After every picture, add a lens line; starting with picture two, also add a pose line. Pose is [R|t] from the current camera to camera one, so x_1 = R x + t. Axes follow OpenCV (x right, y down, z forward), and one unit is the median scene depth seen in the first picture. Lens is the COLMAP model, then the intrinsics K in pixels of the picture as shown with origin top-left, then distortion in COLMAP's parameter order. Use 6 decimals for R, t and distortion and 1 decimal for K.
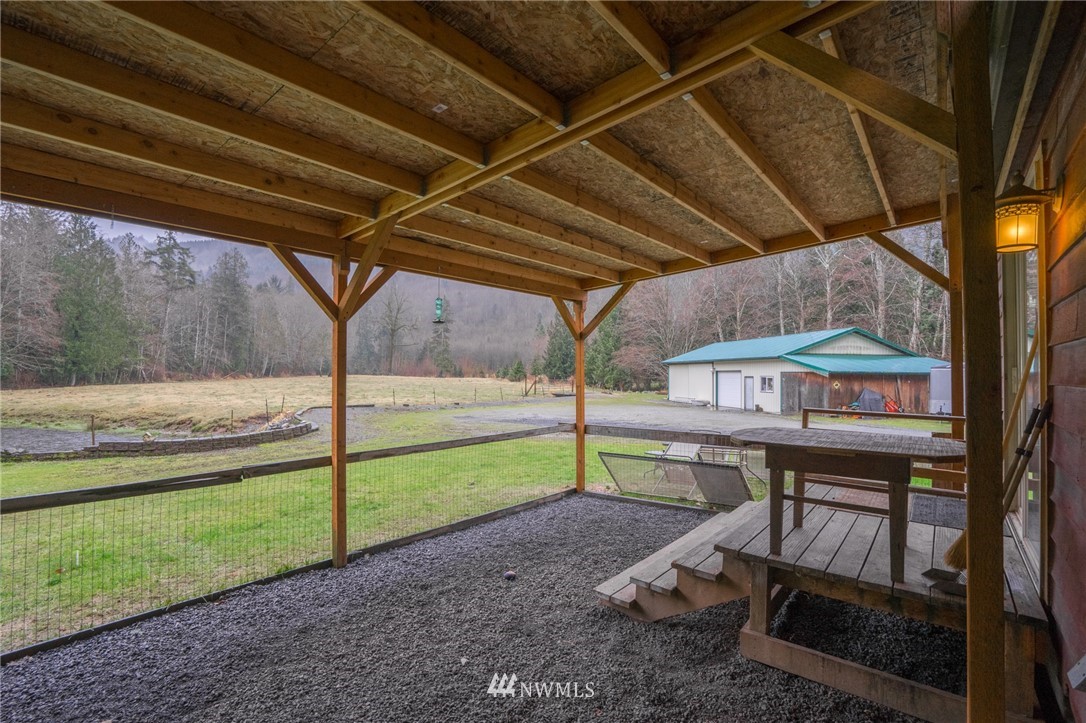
lens RADIAL K [[498.0, 0, 539.3], [0, 498.0, 359.7], [0, 0, 1]] dist [-0.026538, 0.010413]
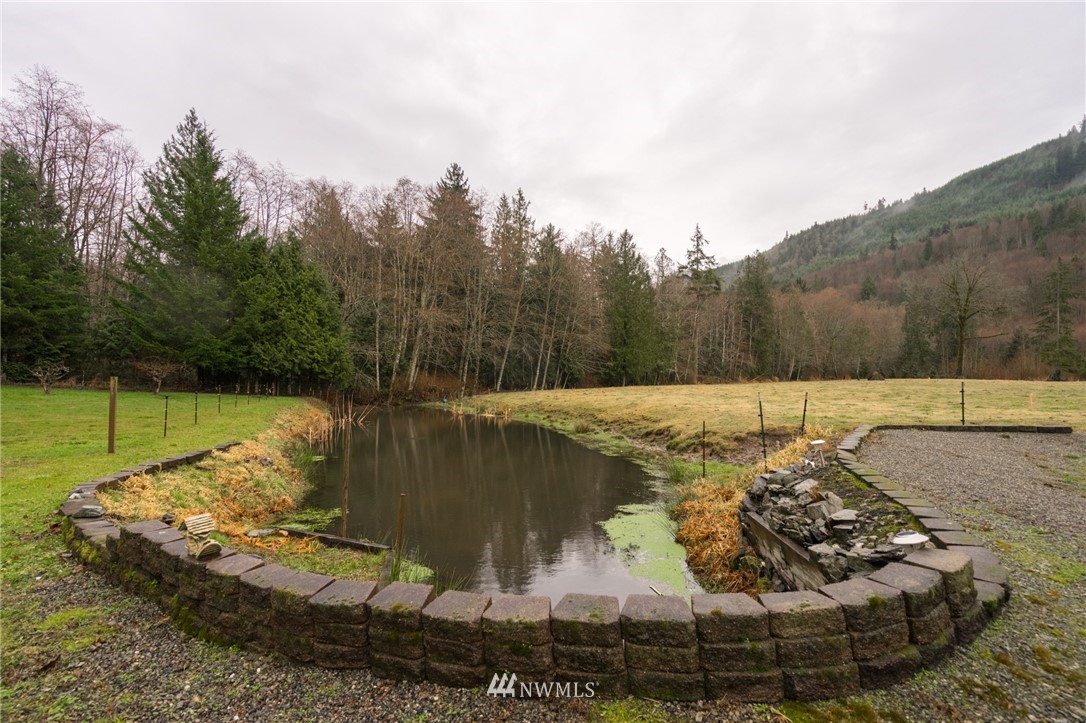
lens RADIAL K [[498.0, 0, 532.5], [0, 498.0, 363.3], [0, 0, 1]] dist [-0.026538, 0.010413]
pose [[0.545430, -0.032503, -0.837526, -0.076126], [0.027559, 0.999403, -0.020838, 0.012865], [0.837703, -0.011715, 0.546000, 0.152909]]
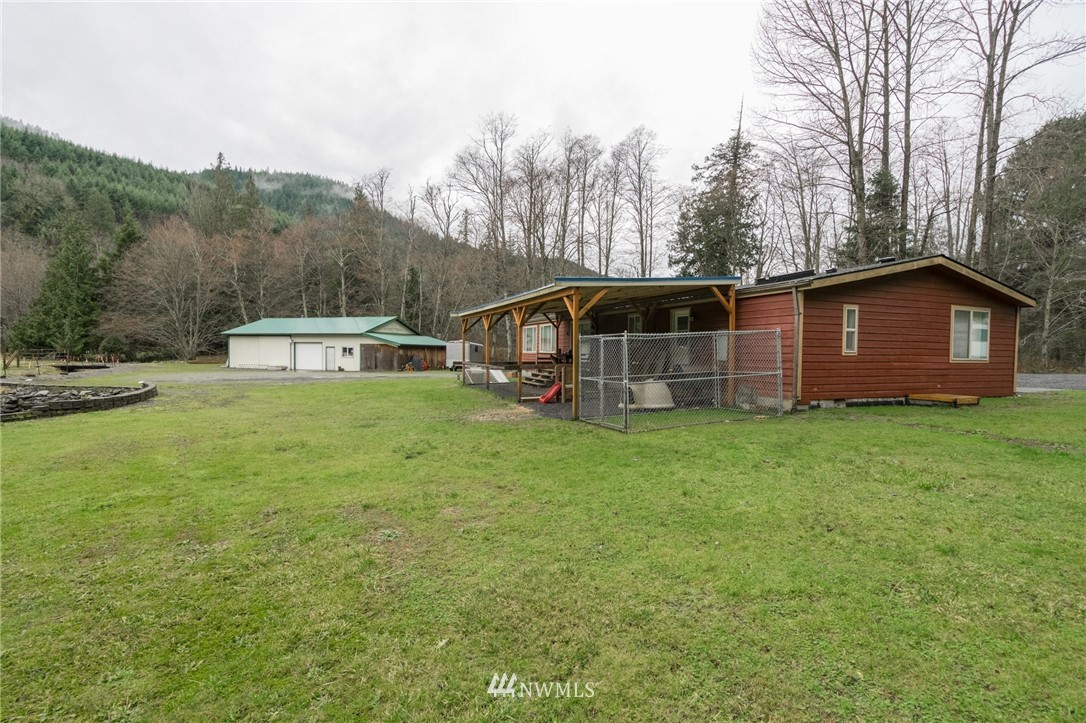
lens RADIAL K [[498.0, 0, 537.2], [0, 498.0, 358.1], [0, 0, 1]] dist [-0.026538, 0.010413]
pose [[0.482158, -0.011964, 0.876003, -0.199885], [-0.035450, 0.998821, 0.033153, -0.000072], [-0.875367, -0.047040, 0.481165, -0.066547]]
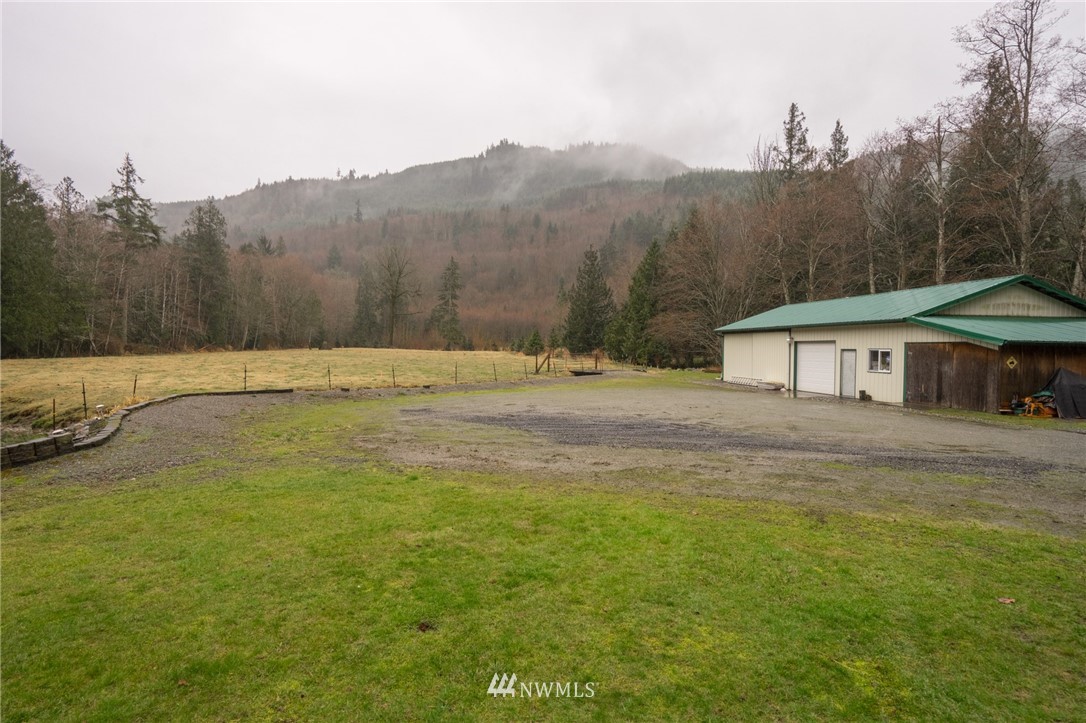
lens RADIAL K [[550.8, 0, 540.6], [0, 550.8, 369.7], [0, 0, 1]] dist [-0.027654, 0.013064]
pose [[0.999130, 0.003893, -0.041522, 0.010659], [-0.001001, 0.997585, 0.069453, 0.003918], [0.041692, -0.069351, 0.996721, 0.088237]]
